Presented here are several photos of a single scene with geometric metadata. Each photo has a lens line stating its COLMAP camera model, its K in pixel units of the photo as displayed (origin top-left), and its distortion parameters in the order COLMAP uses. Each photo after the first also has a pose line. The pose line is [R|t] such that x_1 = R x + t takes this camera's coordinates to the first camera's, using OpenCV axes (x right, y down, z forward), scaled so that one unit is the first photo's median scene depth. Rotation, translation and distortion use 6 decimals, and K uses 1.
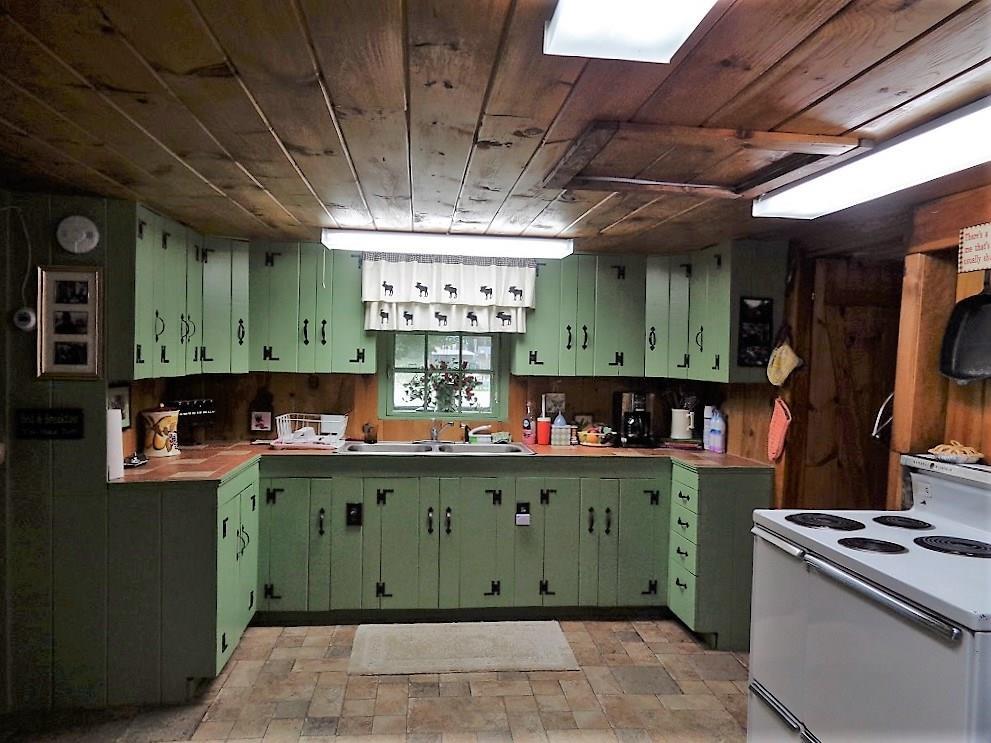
lens RADIAL K [[771.5, 0, 495.5], [0, 771.5, 371.5], [0, 0, 1]] dist [0.000432, 0.000295]
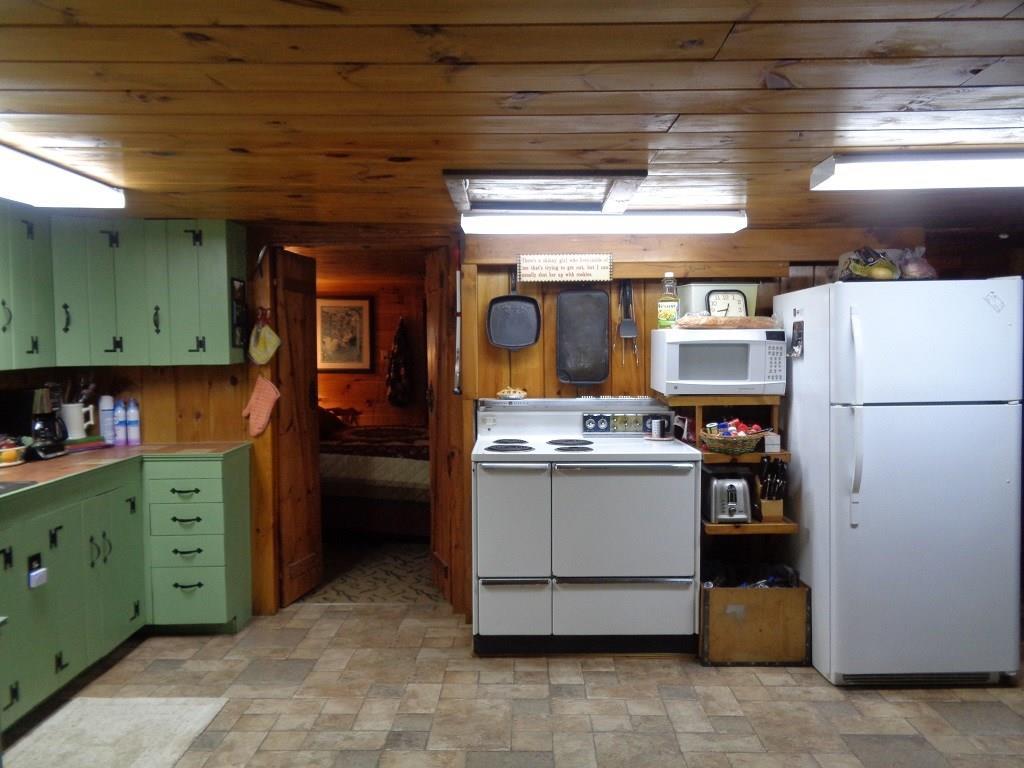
lens RADIAL K [[771.4, 0, 512.0], [0, 771.4, 384.0], [0, 0, 1]] dist [0.003951, -0.003362]
pose [[0.105098, -0.077026, 0.991474, -0.662230], [0.034331, 0.996683, 0.073792, -0.021899], [-0.993869, 0.026283, 0.107394, 0.548630]]
